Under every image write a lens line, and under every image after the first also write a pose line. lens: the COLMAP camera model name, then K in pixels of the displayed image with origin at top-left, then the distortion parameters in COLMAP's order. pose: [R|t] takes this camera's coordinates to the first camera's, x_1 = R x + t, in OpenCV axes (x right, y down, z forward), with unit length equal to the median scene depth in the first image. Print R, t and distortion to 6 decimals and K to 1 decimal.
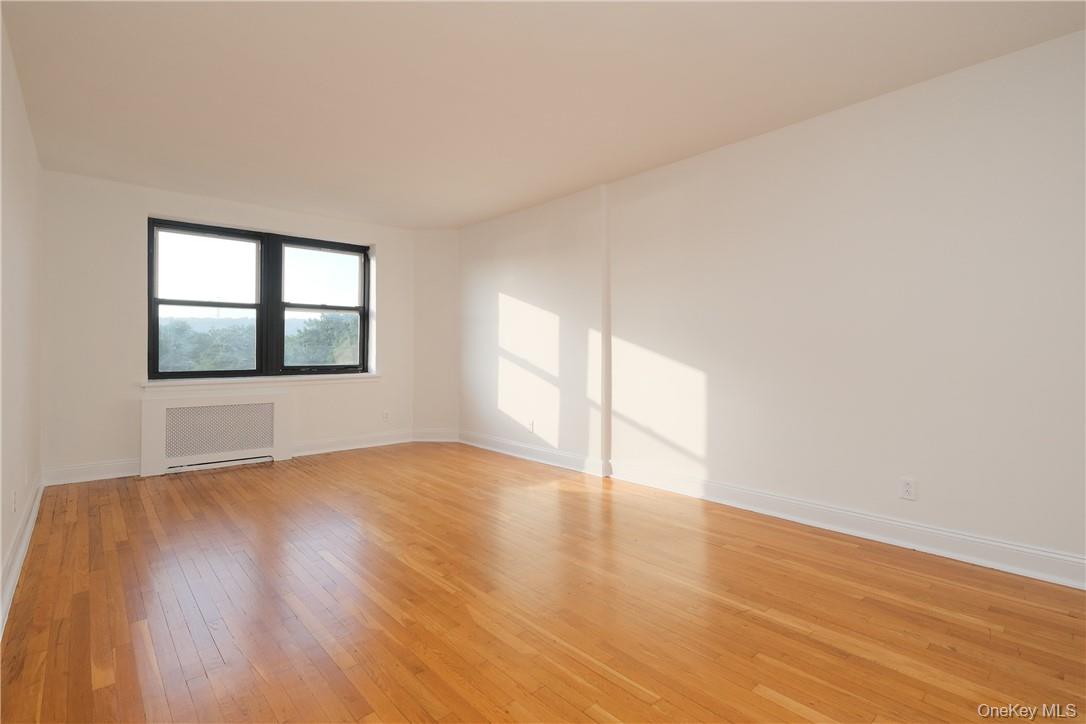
lens RADIAL K [[509.4, 0, 543.0], [0, 509.4, 362.0], [0, 0, 1]] dist [-0.001087, -0.000223]
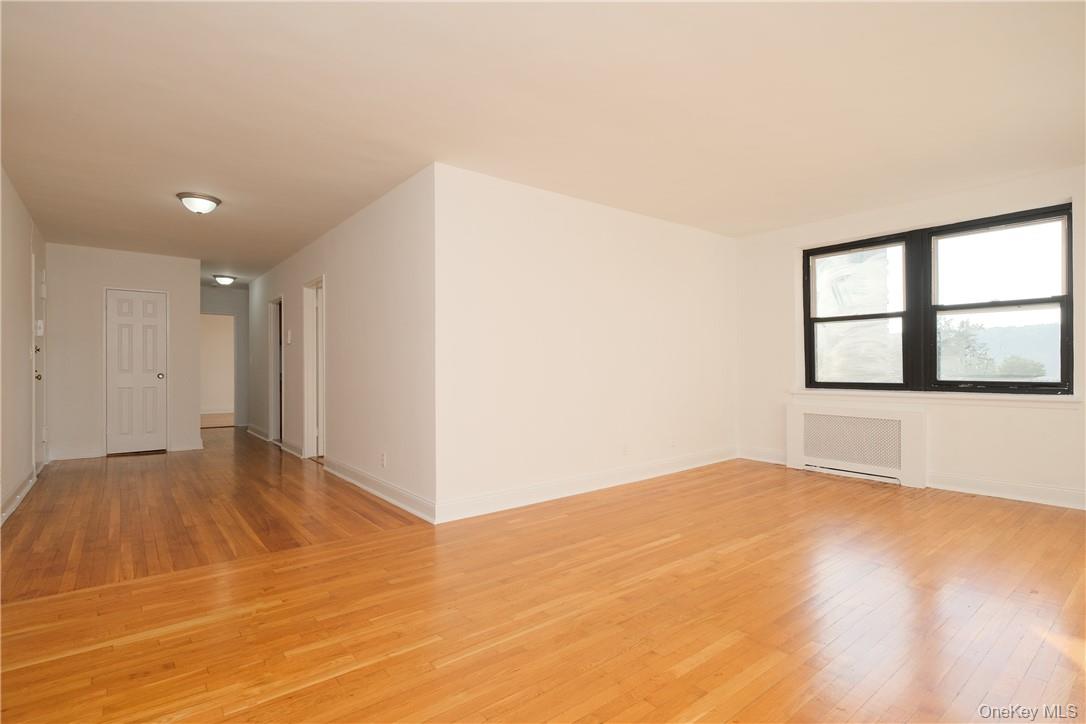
lens RADIAL K [[545.8, 0, 543.7], [0, 545.8, 369.6], [0, 0, 1]] dist [-0.001270, -0.000051]
pose [[-0.063041, 0.008124, -0.997978, 0.494486], [-0.015560, 0.999837, 0.009122, -0.008867], [0.997890, 0.016104, -0.062904, 0.451057]]
